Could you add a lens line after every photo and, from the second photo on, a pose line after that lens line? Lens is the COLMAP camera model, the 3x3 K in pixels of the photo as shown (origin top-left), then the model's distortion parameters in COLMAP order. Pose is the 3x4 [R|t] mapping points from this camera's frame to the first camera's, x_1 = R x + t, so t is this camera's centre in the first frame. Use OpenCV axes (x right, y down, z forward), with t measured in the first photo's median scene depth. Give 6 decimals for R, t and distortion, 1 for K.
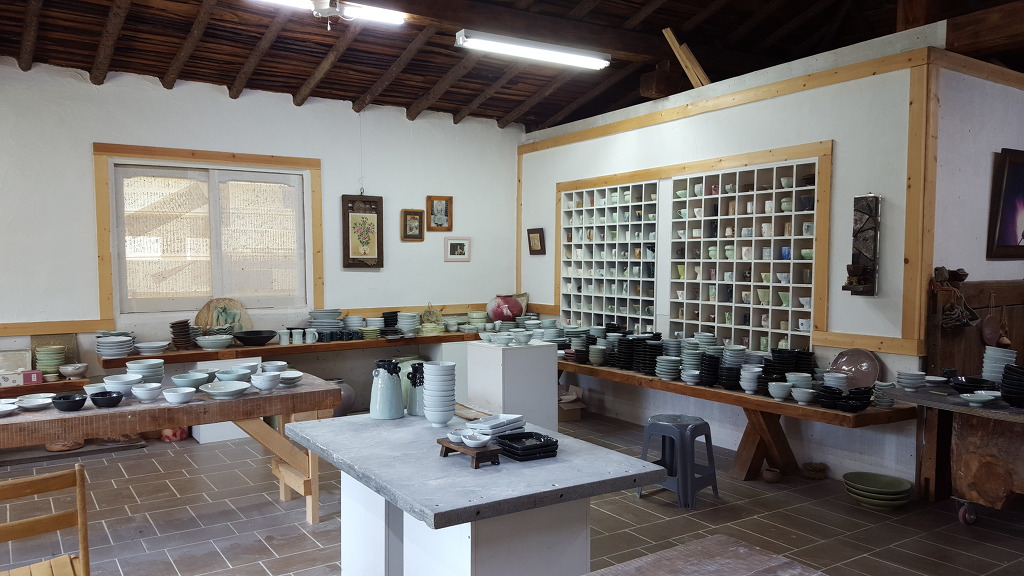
lens RADIAL K [[755.3, 0, 517.0], [0, 755.3, 316.9], [0, 0, 1]] dist [0.124891, -0.172723]
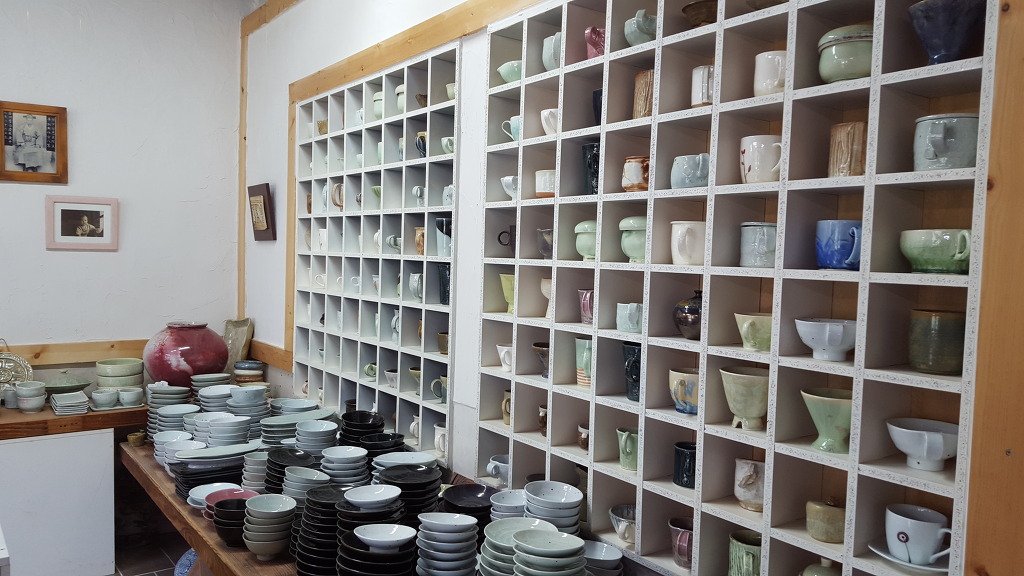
lens RADIAL K [[755.3, 0, 517.0], [0, 755.3, 316.9], [0, 0, 1]] dist [0.124891, -0.172723]
pose [[0.997195, 0.015537, 0.073217, 0.194383], [-0.016138, 0.999841, 0.007617, -0.050816], [-0.073087, -0.008778, 0.997287, 0.644994]]
